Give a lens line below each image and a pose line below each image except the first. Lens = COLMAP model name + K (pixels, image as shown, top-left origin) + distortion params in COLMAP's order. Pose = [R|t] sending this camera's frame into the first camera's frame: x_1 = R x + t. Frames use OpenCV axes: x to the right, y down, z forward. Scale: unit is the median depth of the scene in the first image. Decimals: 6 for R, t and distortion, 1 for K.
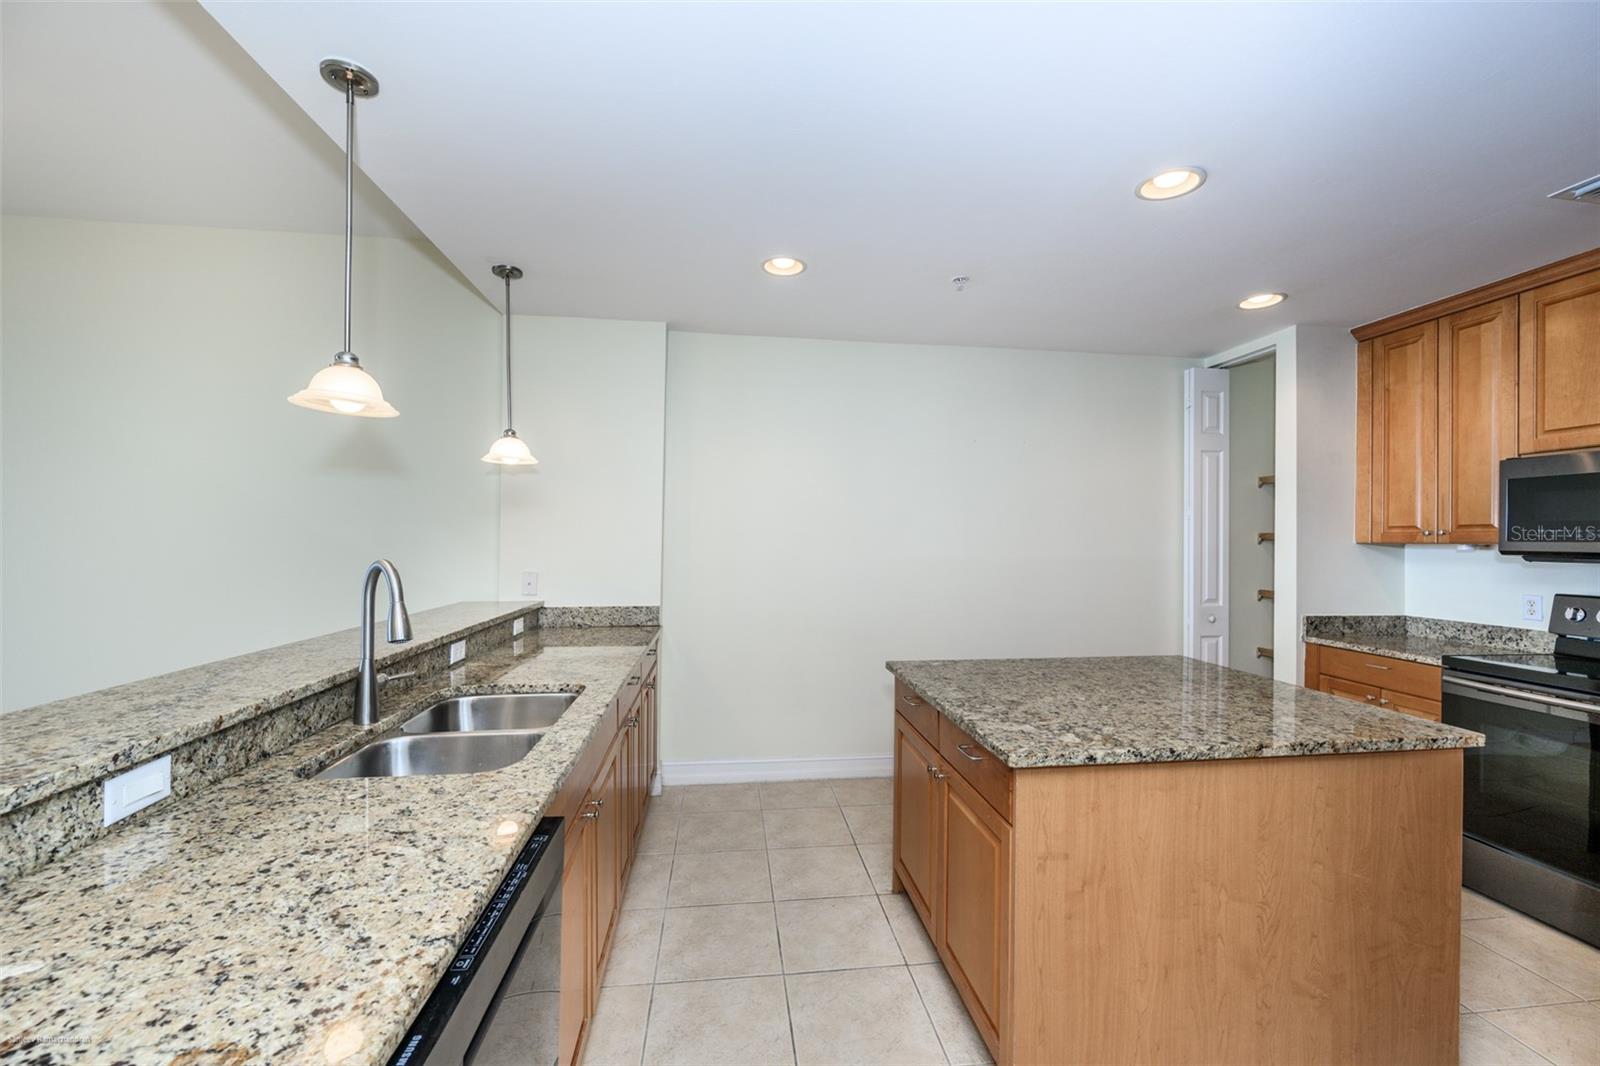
lens RADIAL K [[618.8, 0, 796.4], [0, 618.8, 535.5], [0, 0, 1]] dist [-0.002992, -0.000354]
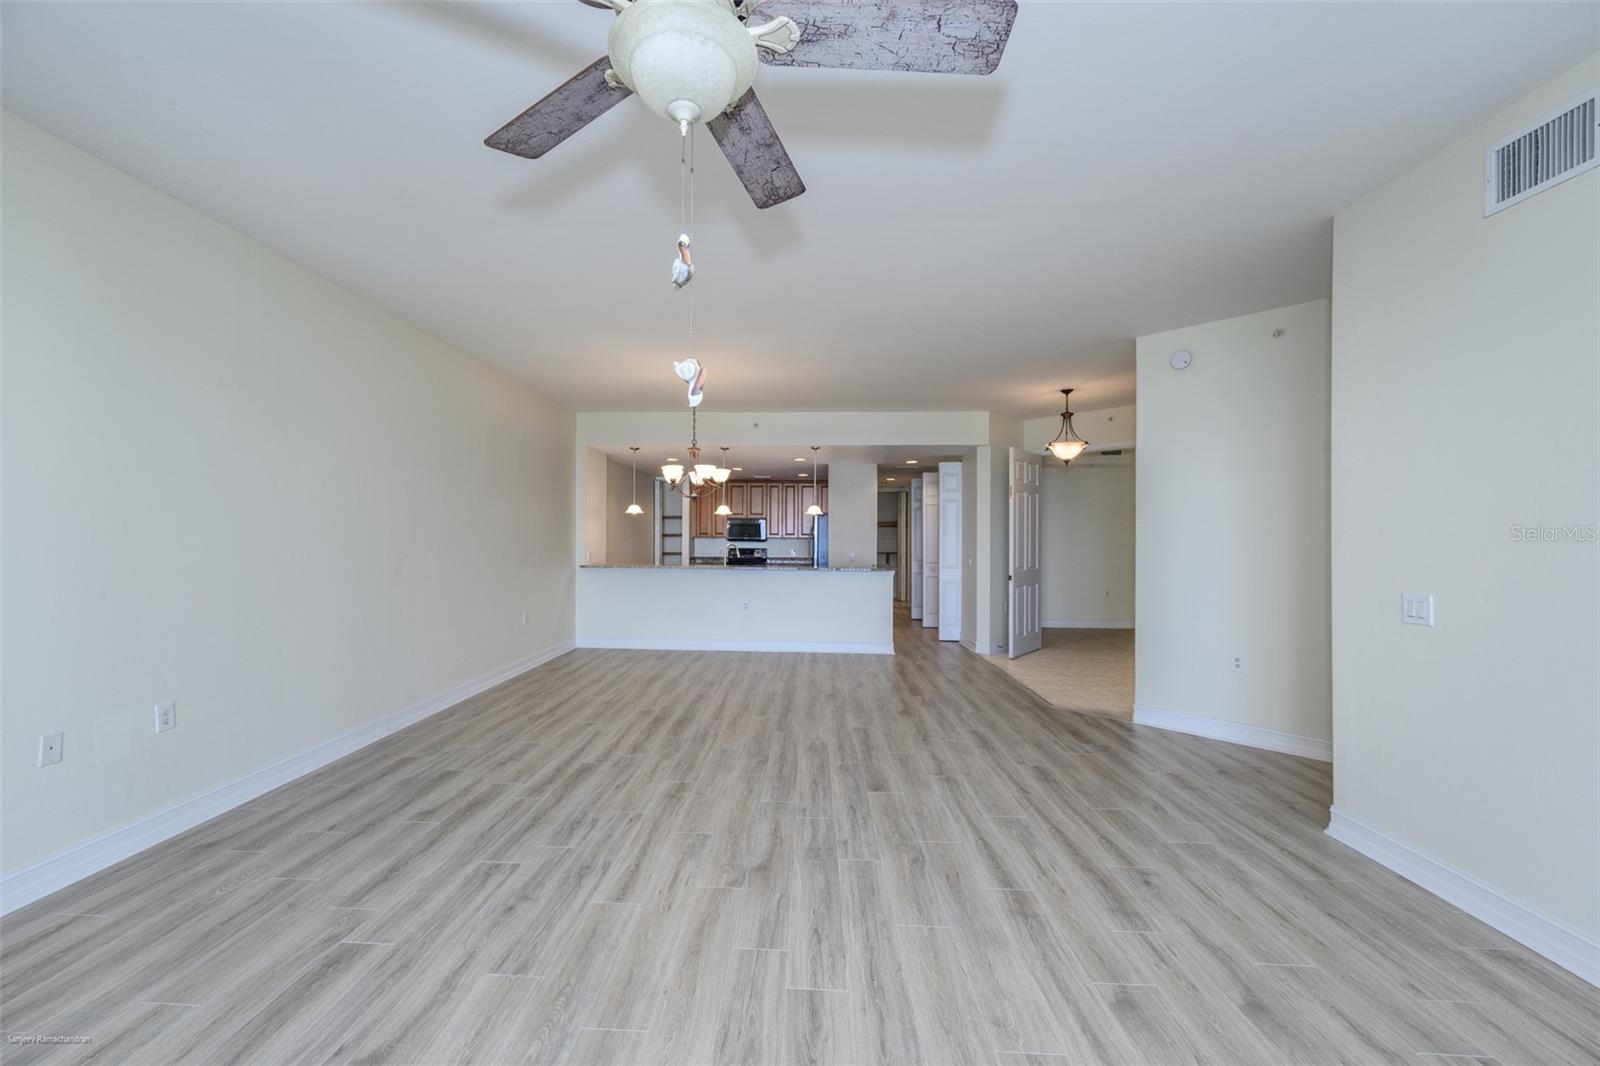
lens RADIAL K [[700.2, 0, 762.9], [0, 700.2, 533.7], [0, 0, 1]] dist [-0.000224, -0.000010]
pose [[0.207265, -0.002163, 0.978283, -3.491449], [-0.011213, 0.999927, 0.004586, -0.035745], [-0.978221, -0.011920, 0.207225, -0.292138]]
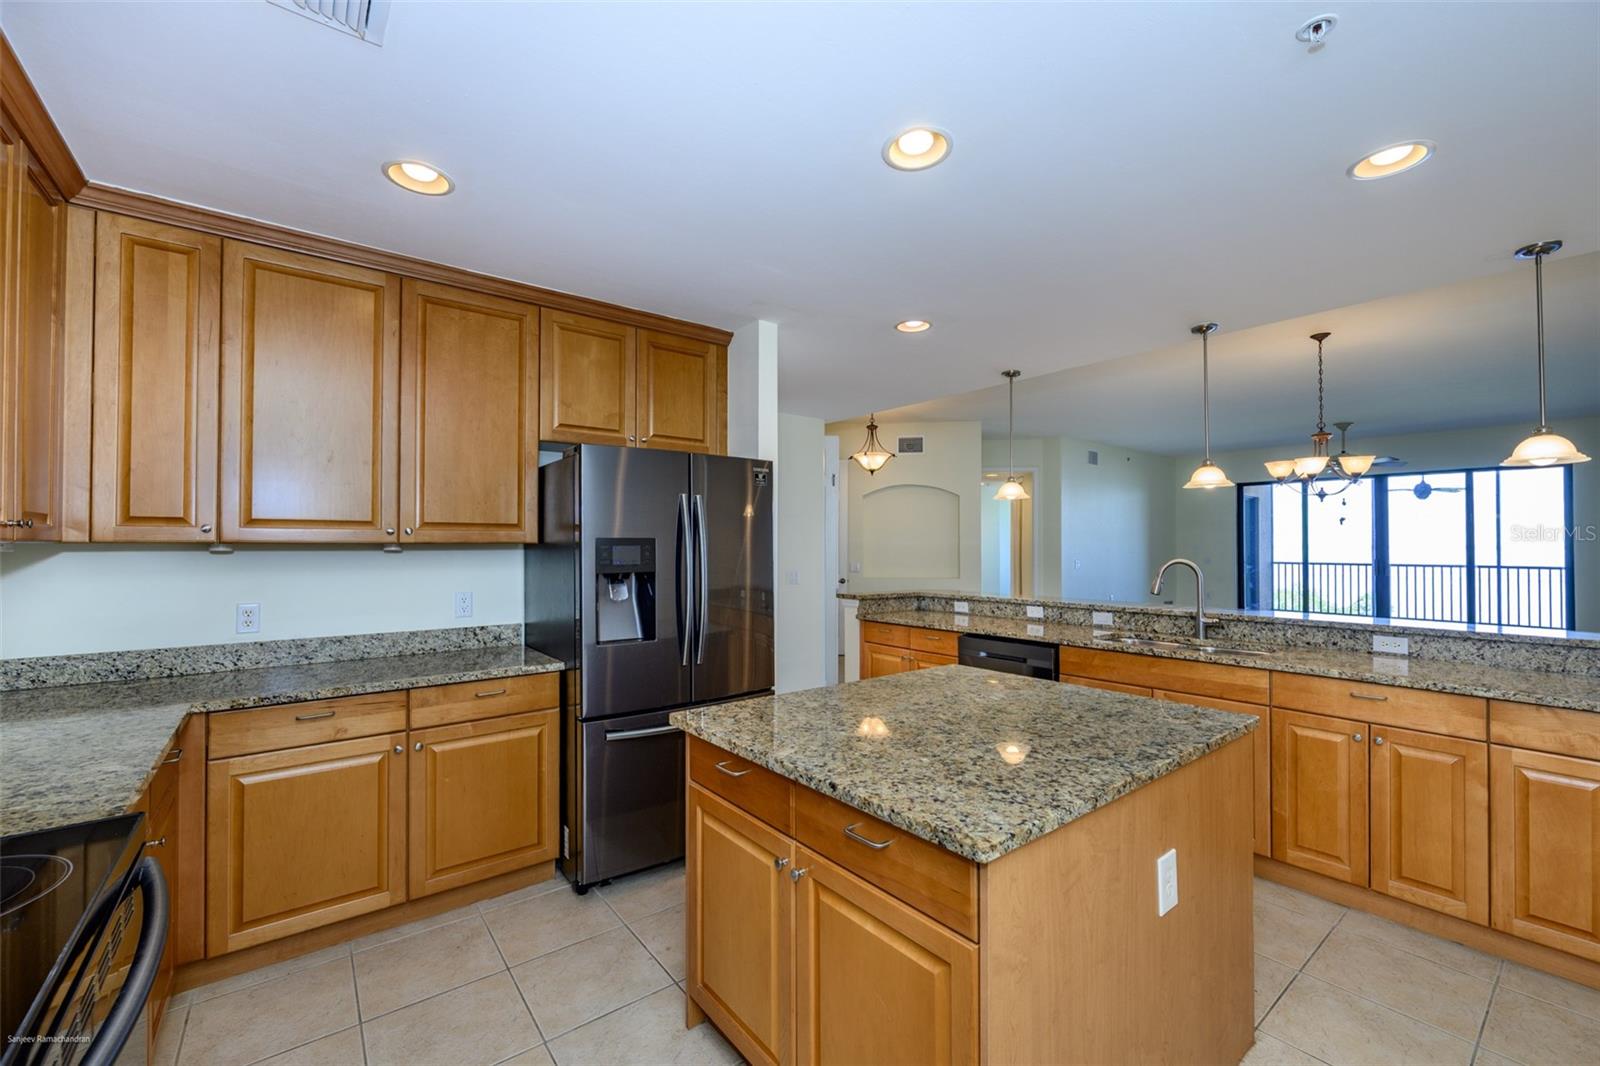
lens RADIAL K [[653.6, 0, 799.2], [0, 653.6, 536.8], [0, 0, 1]] dist [-0.004329, -0.000230]
pose [[-0.857893, -0.019076, -0.513474, 0.843595], [-0.007271, 0.999661, -0.024991, 0.015175], [0.513777, -0.017706, -0.857741, 1.179482]]
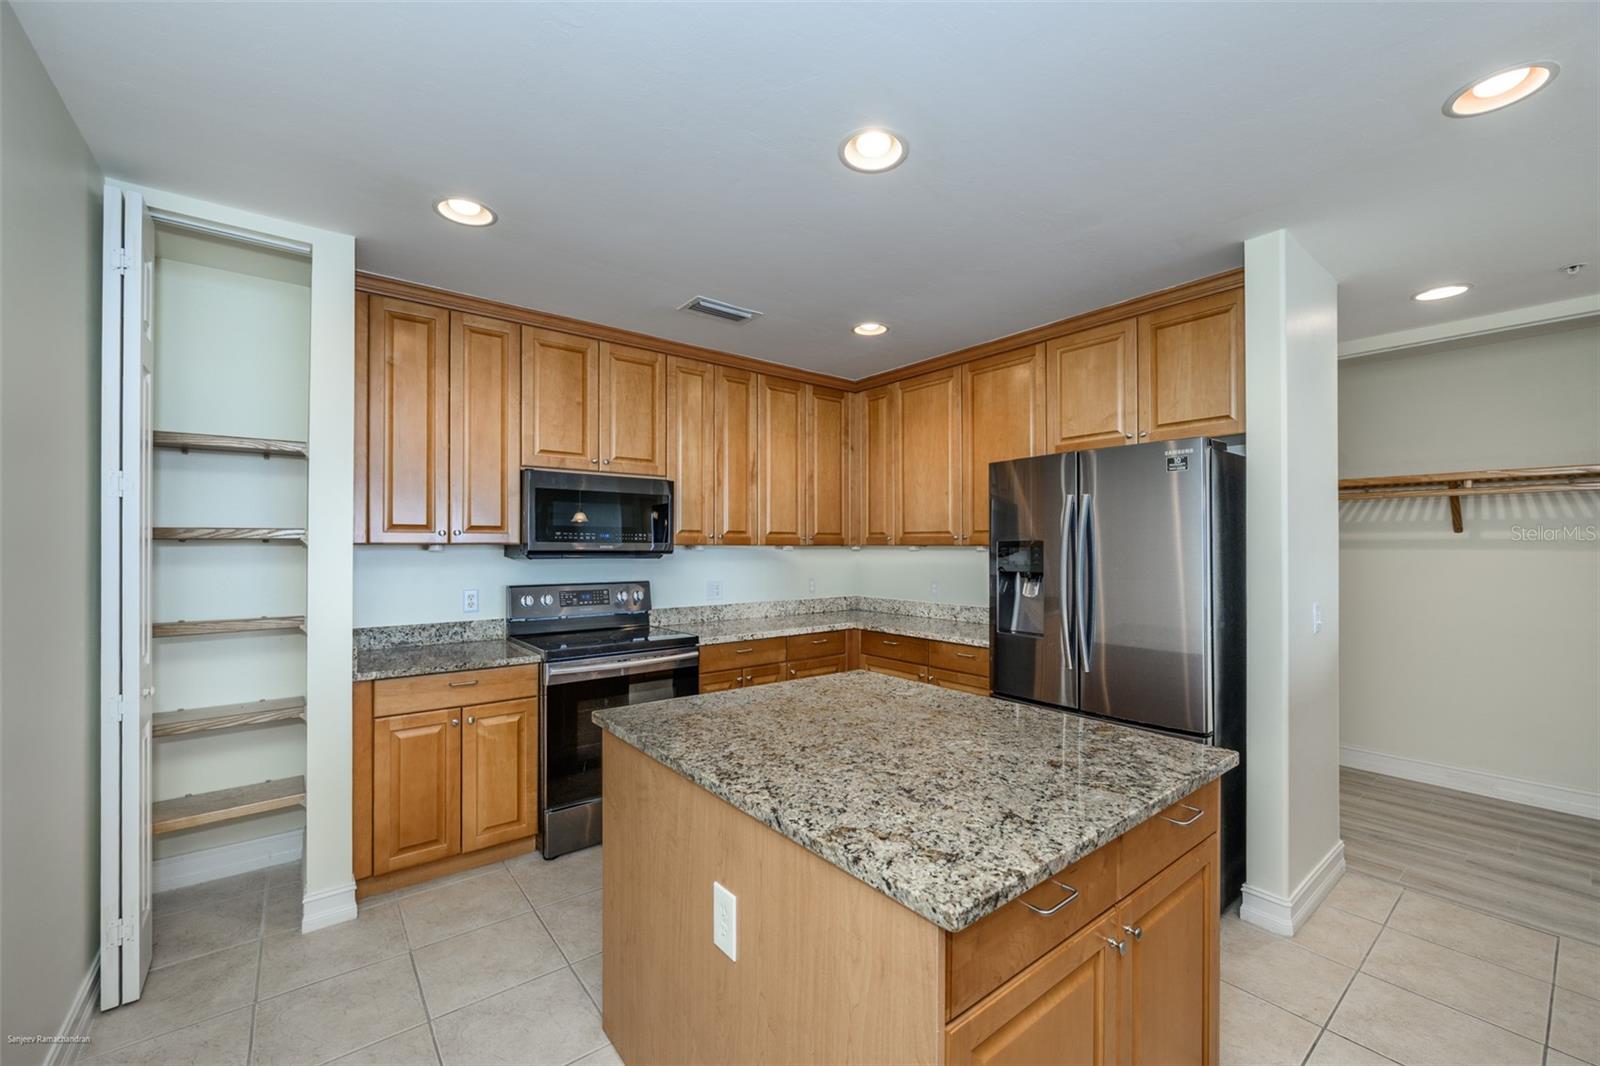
lens RADIAL K [[633.8, 0, 803.3], [0, 633.8, 538.8], [0, 0, 1]] dist [0.000260, -0.000143]
pose [[-0.521427, -0.002975, 0.853290, -0.091436], [-0.013170, 0.999903, -0.004562, 0.002153], [-0.853194, -0.013616, -0.521416, 1.072908]]
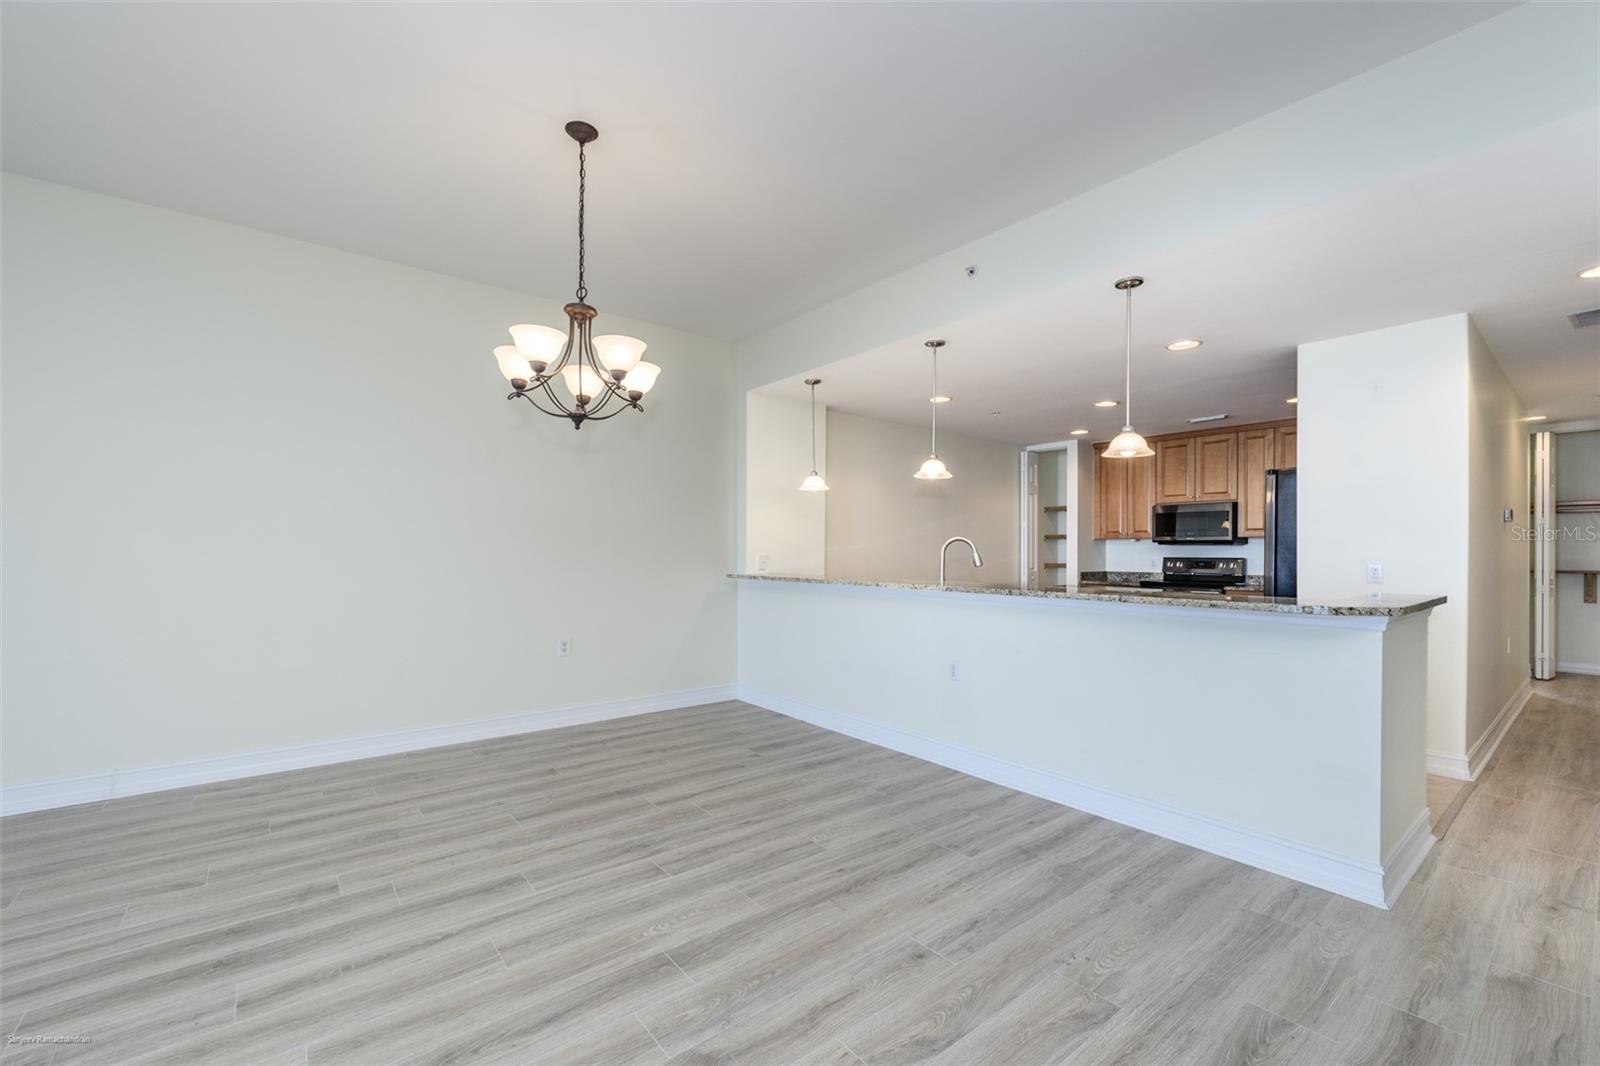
lens RADIAL K [[658.0, 0, 737.3], [0, 658.0, 549.6], [0, 0, 1]] dist [-0.003608, -0.000390]
pose [[0.881221, -0.003414, 0.472693, -1.545132], [0.000851, 0.999984, 0.005637, 0.040565], [-0.472704, -0.004565, 0.881209, -0.554716]]
